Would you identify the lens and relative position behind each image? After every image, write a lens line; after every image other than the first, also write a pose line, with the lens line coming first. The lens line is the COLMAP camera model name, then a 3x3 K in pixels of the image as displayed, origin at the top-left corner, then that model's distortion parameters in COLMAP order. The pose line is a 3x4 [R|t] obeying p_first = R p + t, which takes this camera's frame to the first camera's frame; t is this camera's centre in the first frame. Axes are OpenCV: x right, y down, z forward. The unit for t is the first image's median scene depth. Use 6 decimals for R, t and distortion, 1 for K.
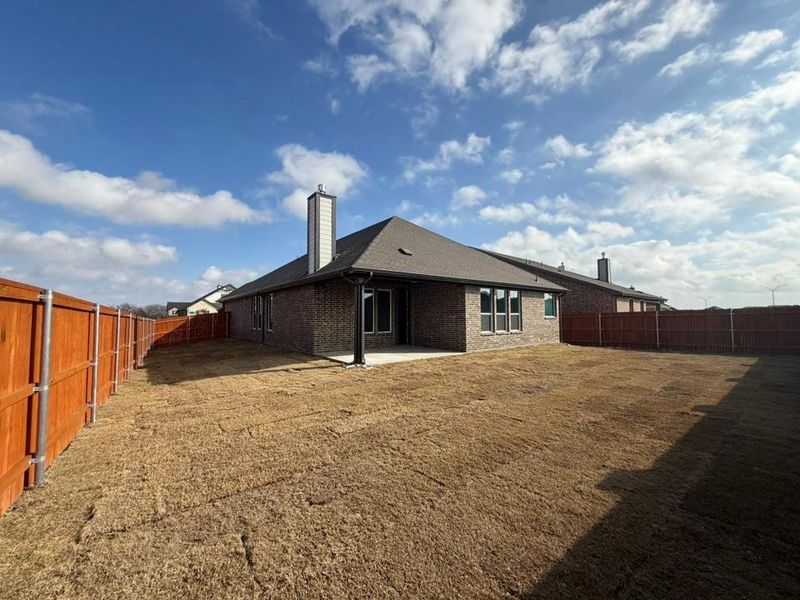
lens RADIAL K [[314.1, 0, 400.5], [0, 314.1, 300.3], [0, 0, 1]] dist [-0.001849, -0.000938]
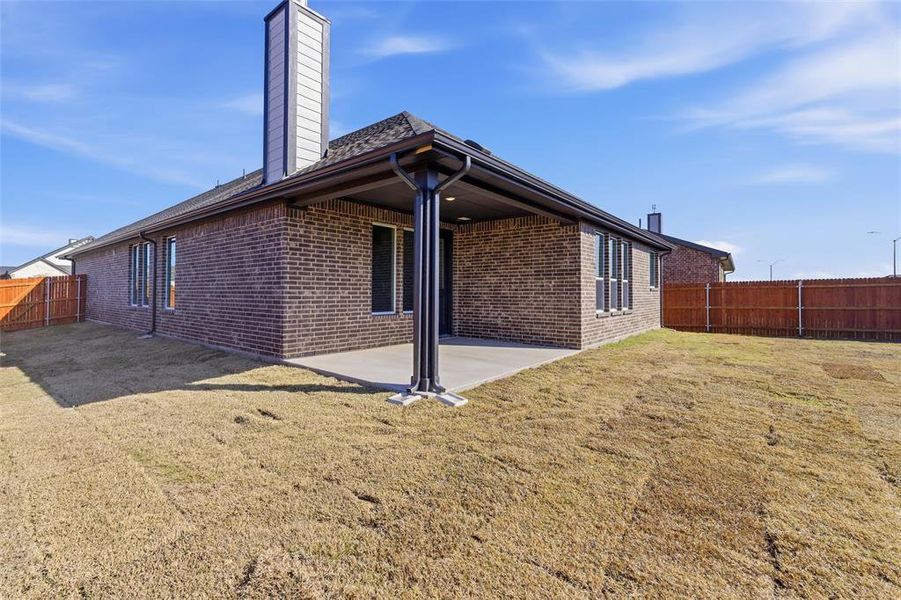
lens RADIAL K [[391.8, 0, 419.4], [0, 391.8, 284.1], [0, 0, 1]] dist [-0.004824, 0.000527]
pose [[0.981285, 0.010756, 0.192262, -0.165562], [-0.016925, 0.999392, 0.030474, 0.035576], [-0.191818, -0.033157, 0.980870, 0.356855]]
